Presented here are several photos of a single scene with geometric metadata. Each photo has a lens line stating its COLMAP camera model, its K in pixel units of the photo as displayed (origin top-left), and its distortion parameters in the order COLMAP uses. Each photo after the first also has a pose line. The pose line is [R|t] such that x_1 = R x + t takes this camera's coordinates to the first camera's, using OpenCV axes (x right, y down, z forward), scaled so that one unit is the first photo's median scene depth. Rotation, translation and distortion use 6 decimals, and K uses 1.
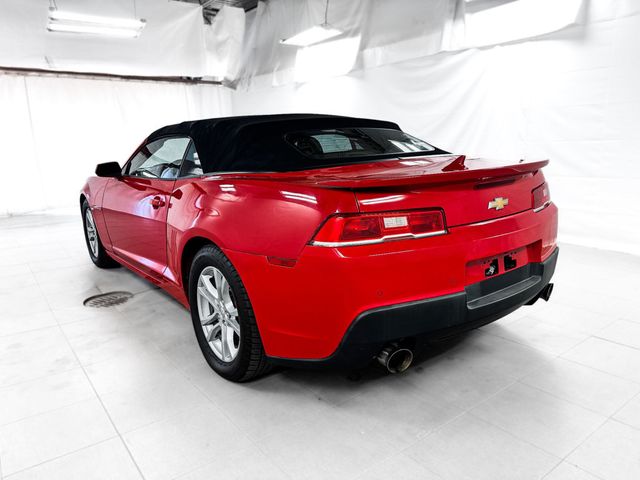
lens RADIAL K [[456.9, 0, 321.4], [0, 456.9, 241.4], [0, 0, 1]] dist [0.024199, -0.031559]
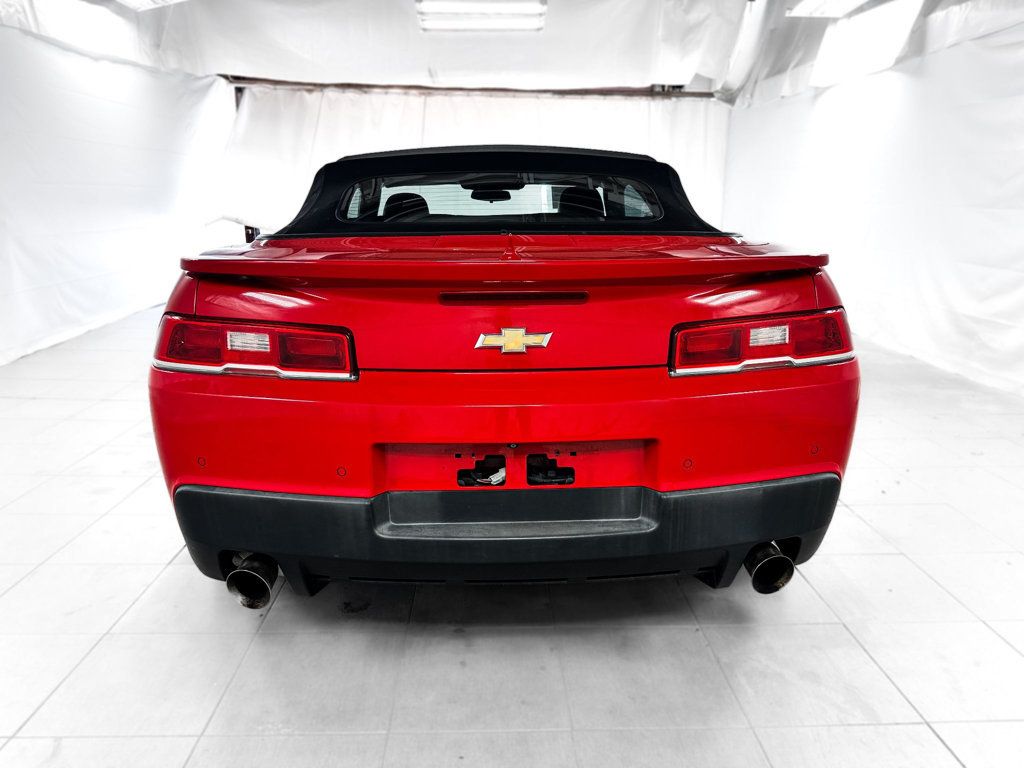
lens RADIAL K [[731.1, 0, 514.7], [0, 731.1, 381.4], [0, 0, 1]] dist [0.024199, -0.031559]
pose [[0.820193, 0.172685, -0.545402, 0.234972], [-0.152504, 0.984855, 0.082484, -0.030185], [0.551386, 0.015523, 0.834106, 0.112406]]
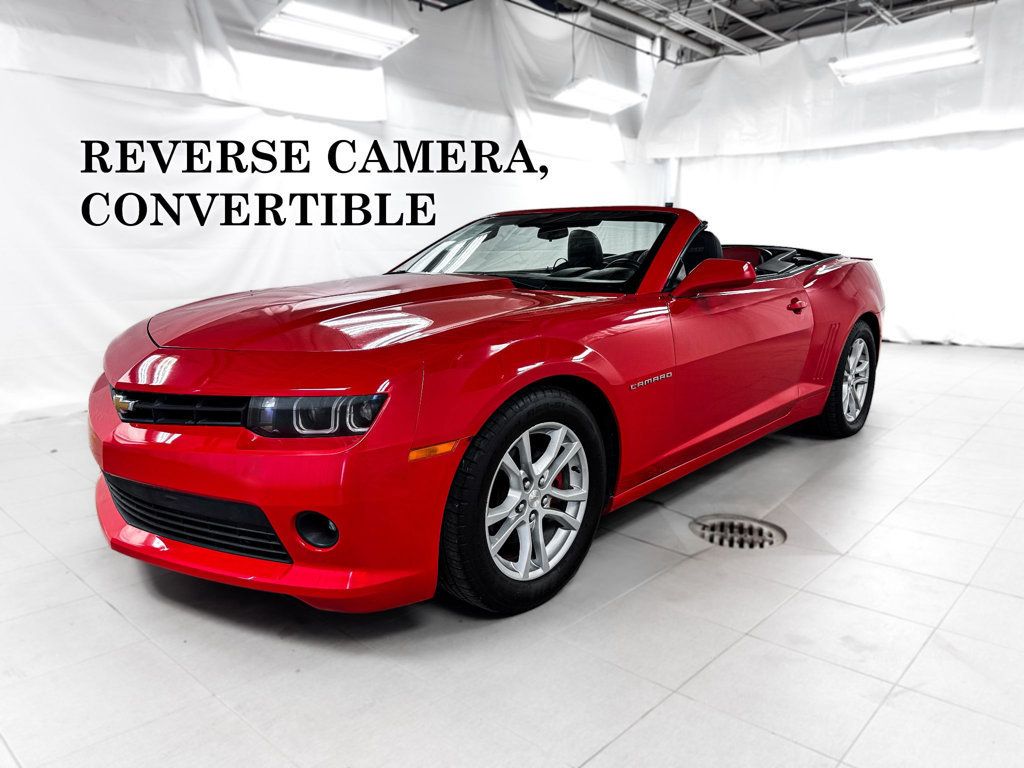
lens RADIAL K [[731.1, 0, 511.0], [0, 731.1, 388.5], [0, 0, 1]] dist [0.024199, -0.031559]
pose [[-0.190154, -0.151889, 0.969934, -0.656531], [0.228226, 0.954055, 0.194145, -0.132297], [-0.954858, 0.258281, -0.146752, 0.747585]]
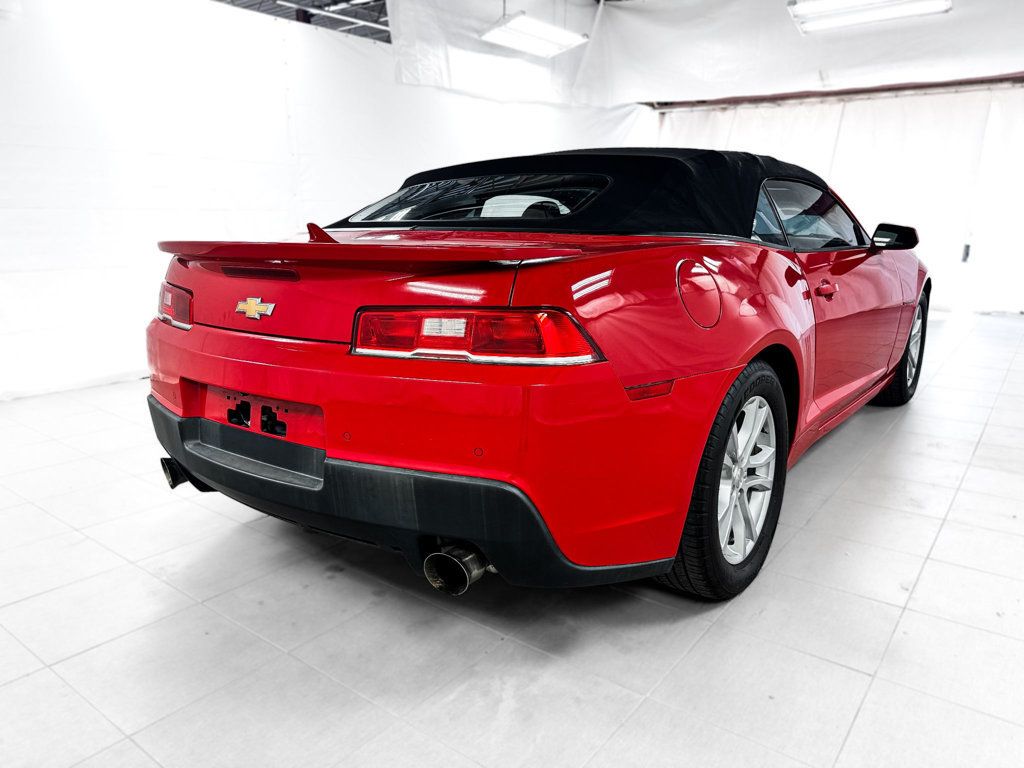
lens RADIAL K [[731.1, 0, 508.2], [0, 731.1, 386.3], [0, 0, 1]] dist [0.024199, -0.031559]
pose [[0.271897, 0.243527, -0.931003, 0.394666], [-0.212465, 0.958768, 0.188740, -0.067154], [0.938579, 0.146488, 0.312428, 0.301435]]
